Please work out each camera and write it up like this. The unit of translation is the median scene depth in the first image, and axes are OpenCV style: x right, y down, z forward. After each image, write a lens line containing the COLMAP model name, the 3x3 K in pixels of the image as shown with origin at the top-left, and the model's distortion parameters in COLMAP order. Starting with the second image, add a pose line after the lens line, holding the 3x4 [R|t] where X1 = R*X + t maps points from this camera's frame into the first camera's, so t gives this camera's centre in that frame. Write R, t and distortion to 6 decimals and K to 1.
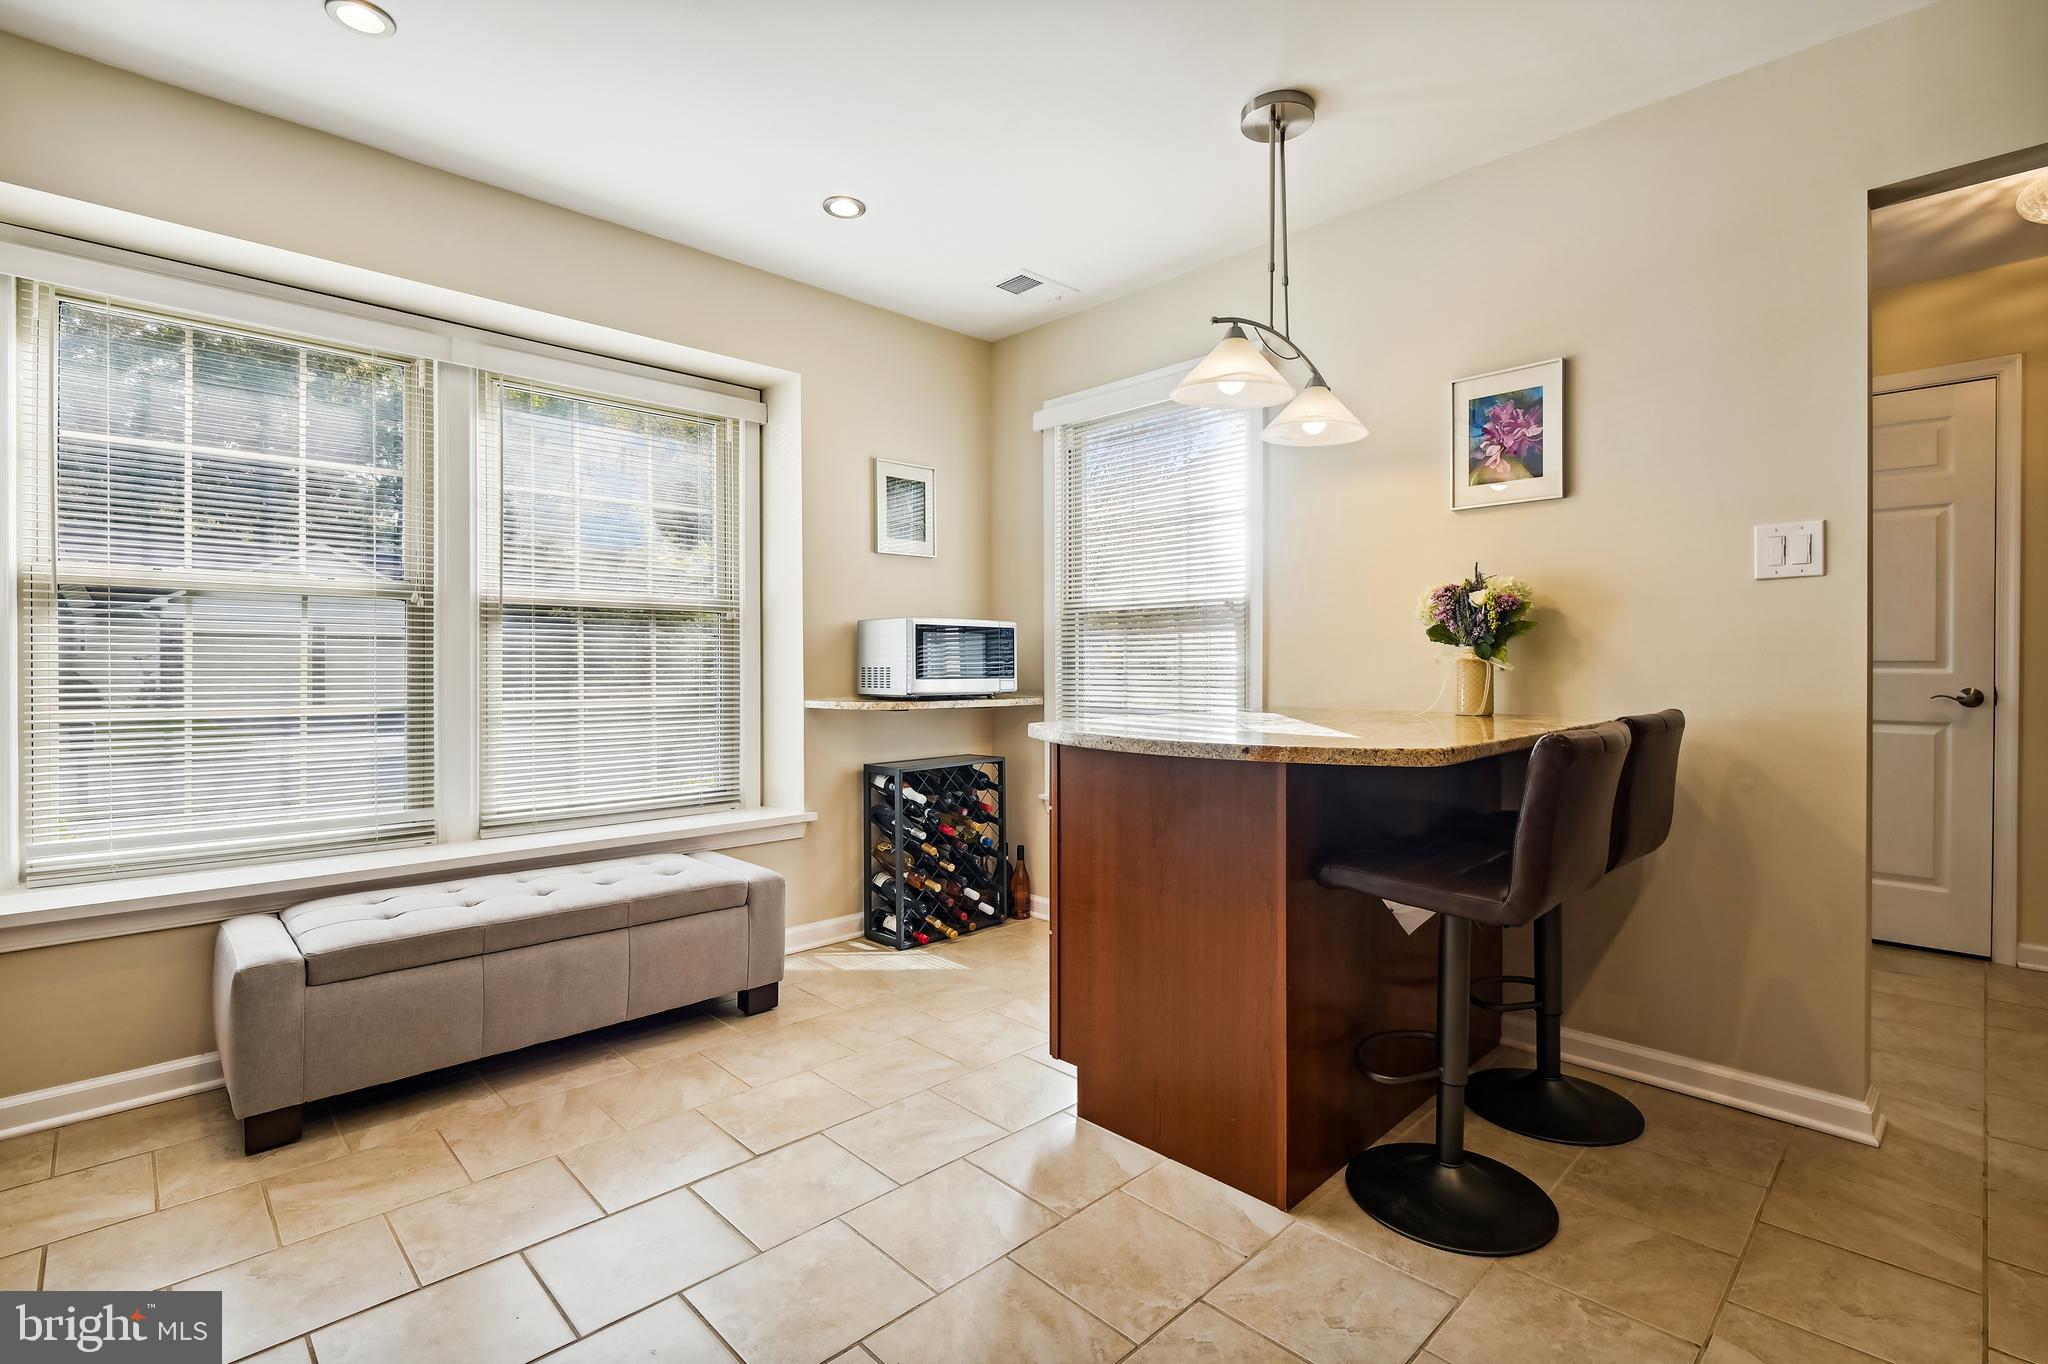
lens RADIAL K [[954.7, 0, 1031.6], [0, 954.7, 670.3], [0, 0, 1]] dist [-0.000961, -0.000380]
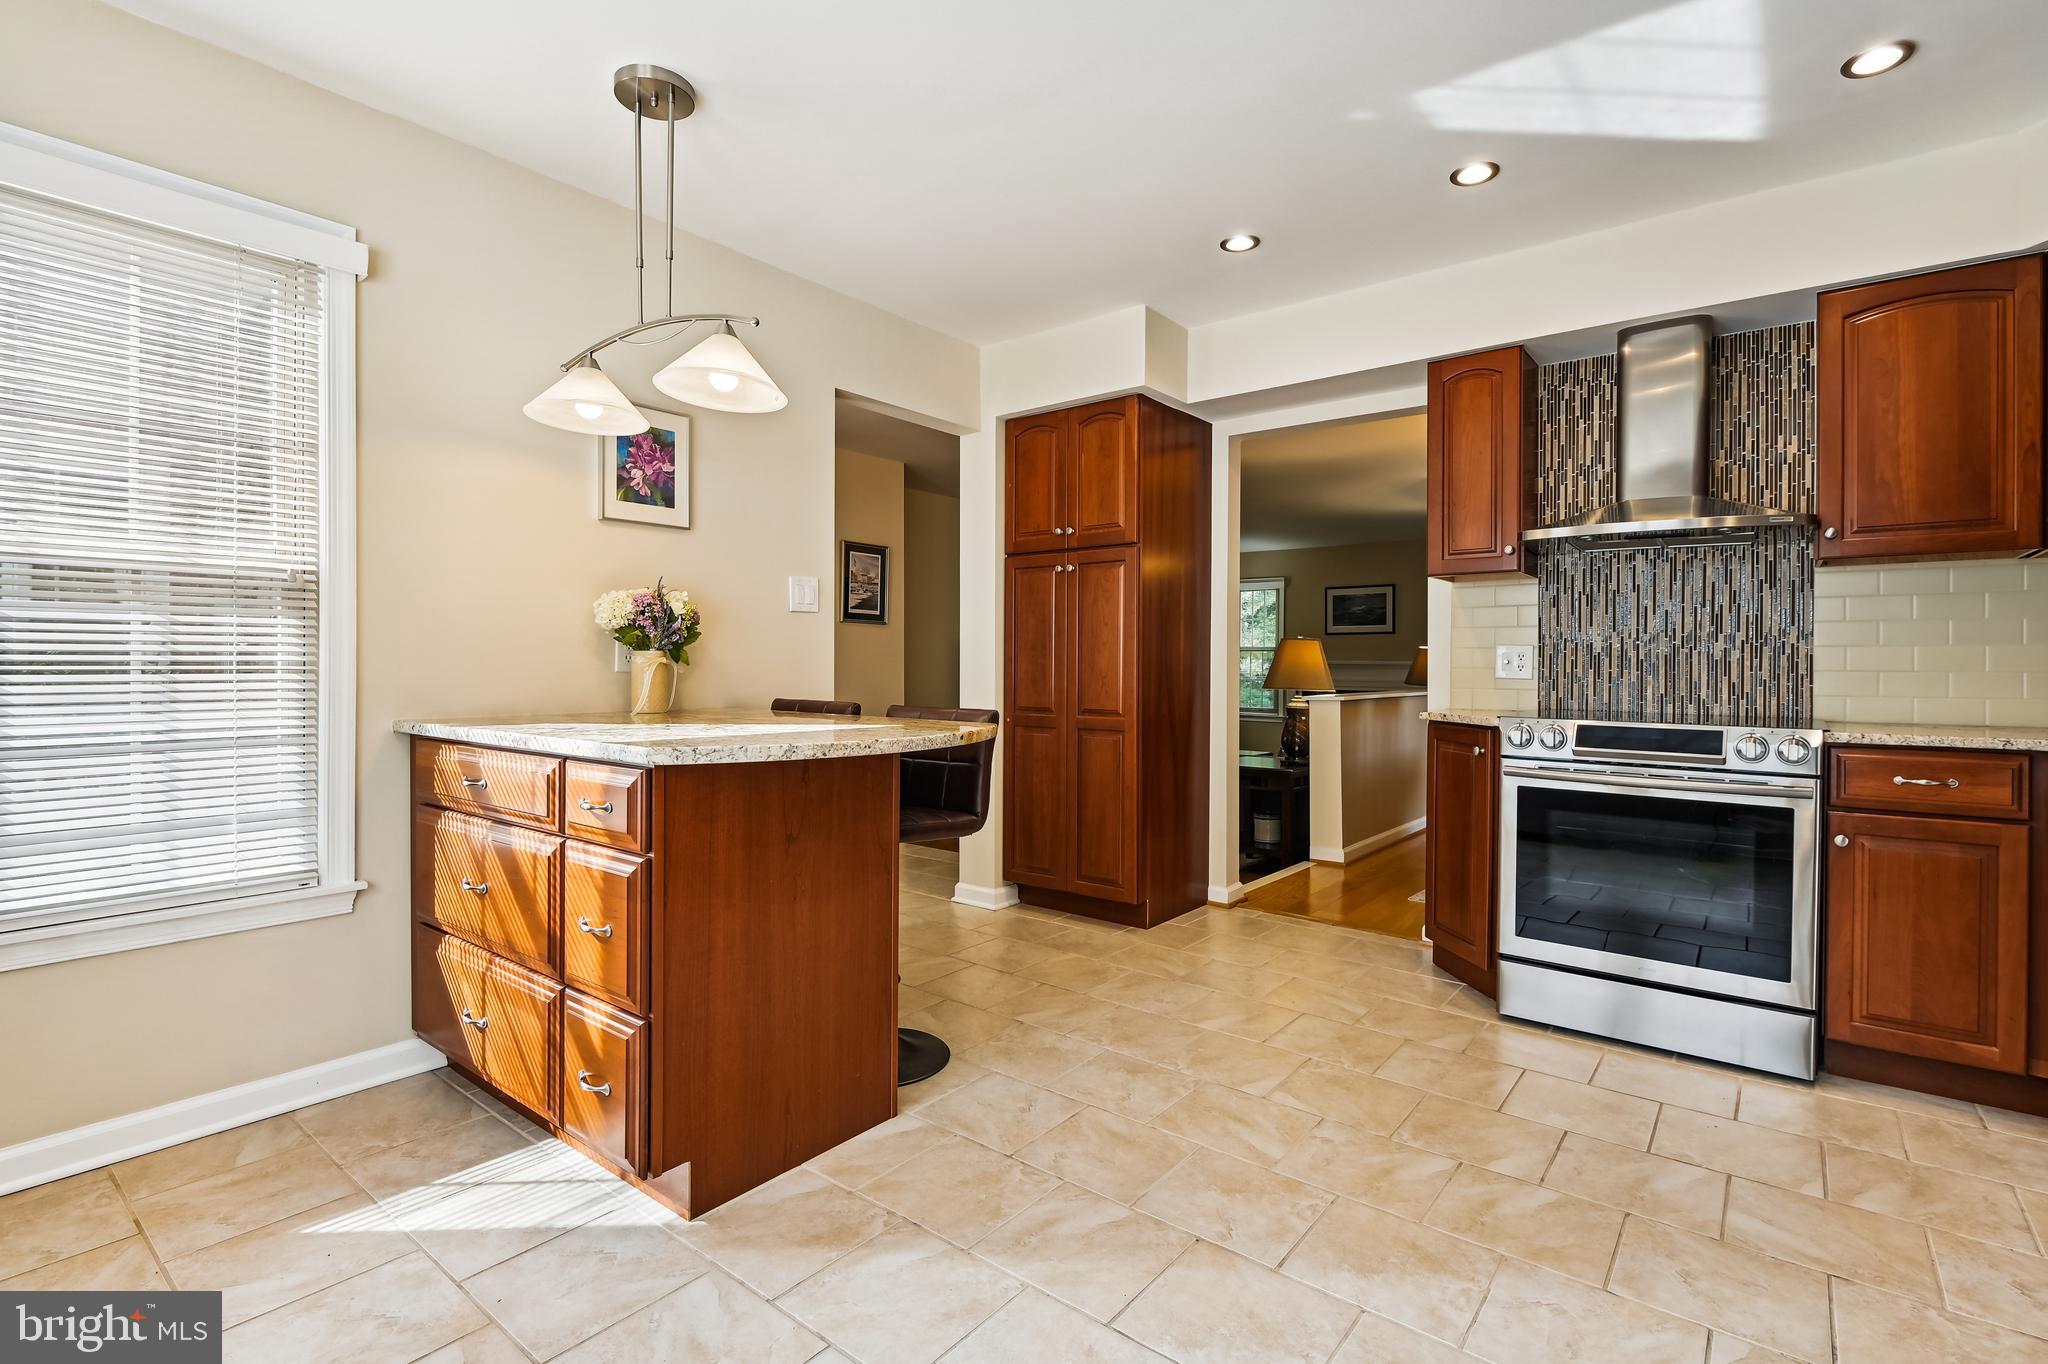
lens RADIAL K [[954.7, 0, 1030.9], [0, 954.7, 677.2], [0, 0, 1]] dist [-0.000961, -0.000380]
pose [[-0.132182, -0.018324, 0.991056, -0.701350], [-0.002290, 0.999832, 0.018181, -0.016088], [-0.991223, 0.000133, -0.132202, 0.716705]]
